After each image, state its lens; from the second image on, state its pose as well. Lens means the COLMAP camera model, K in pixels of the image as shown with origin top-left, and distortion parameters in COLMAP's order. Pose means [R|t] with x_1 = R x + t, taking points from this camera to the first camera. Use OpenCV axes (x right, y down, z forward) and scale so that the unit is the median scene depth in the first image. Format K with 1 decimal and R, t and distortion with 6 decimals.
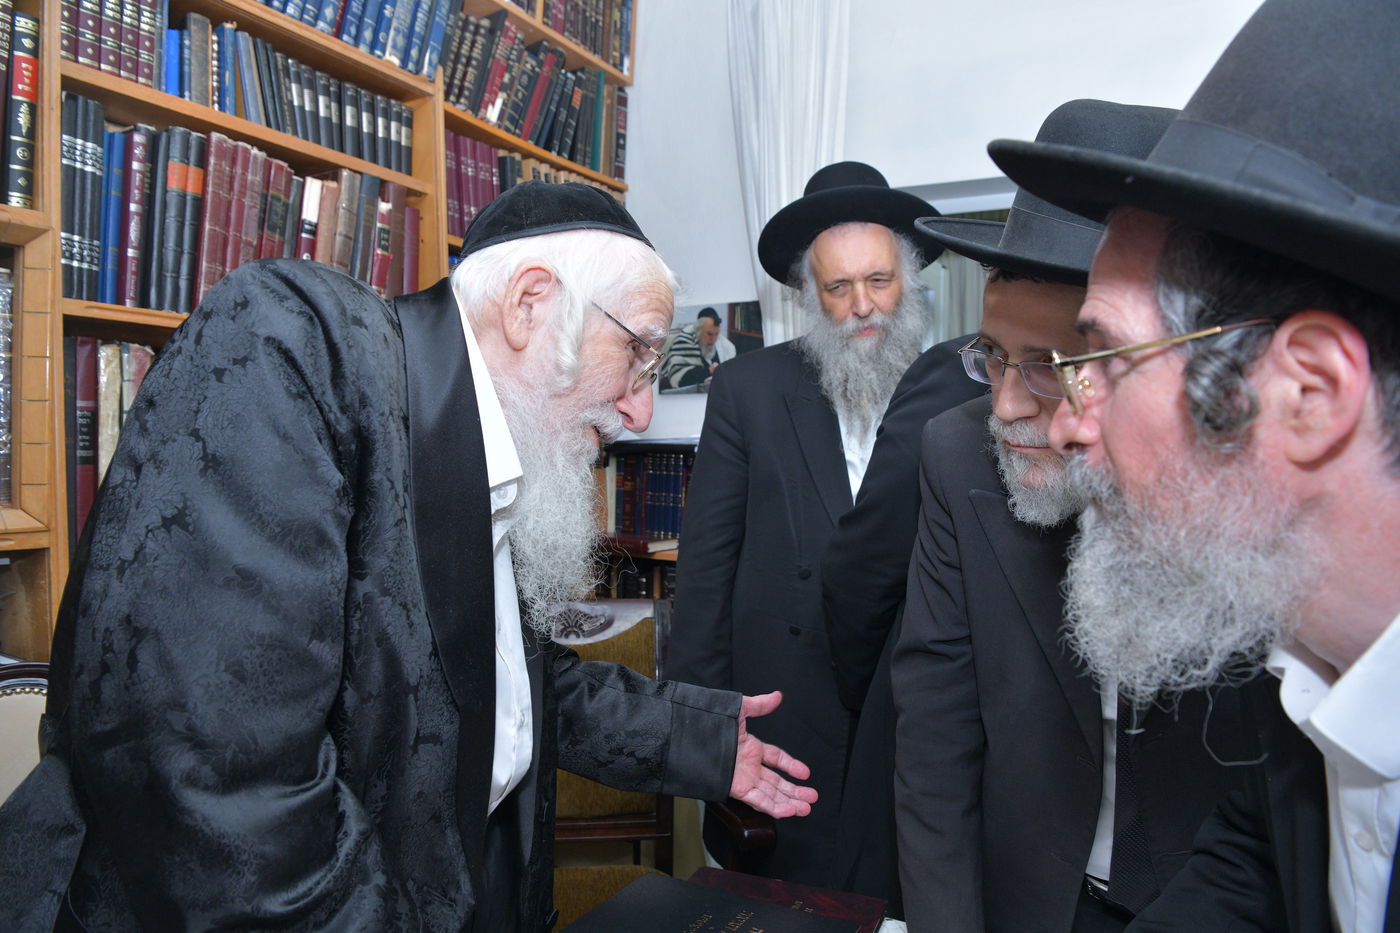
lens RADIAL K [[994.5, 0, 700.0], [0, 994.5, 466.5], [0, 0, 1]] dist [-0.065594, 0.001332]
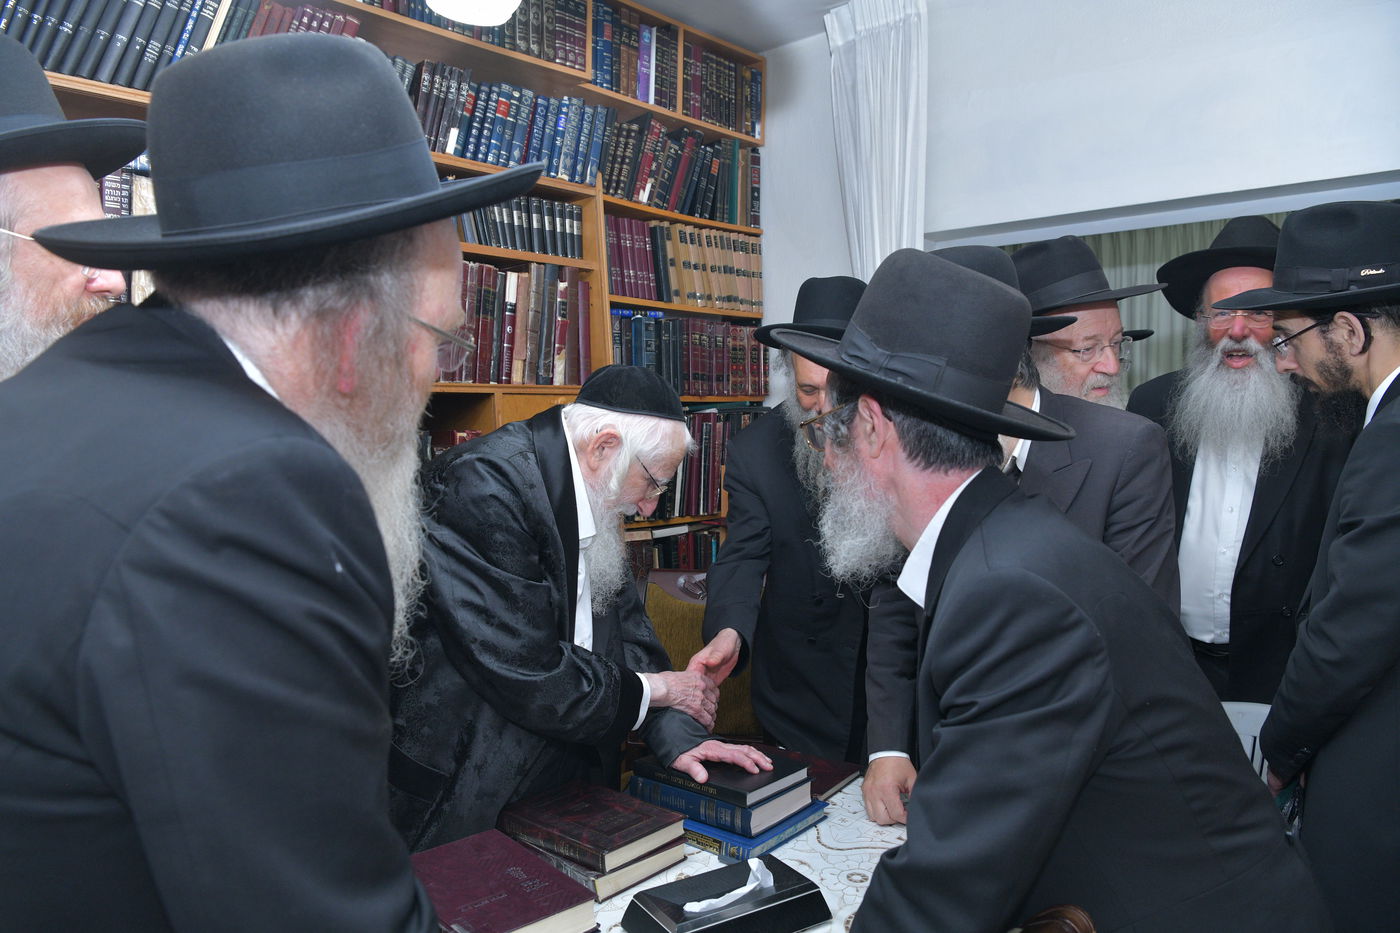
lens RADIAL K [[994.5, 0, 700.0], [0, 994.5, 466.5], [0, 0, 1]] dist [-0.065594, 0.001332]
pose [[0.976288, -0.023982, -0.215142, 0.139729], [0.029851, 0.999264, 0.024072, -0.032060], [0.214407, -0.029923, 0.976286, -0.282796]]
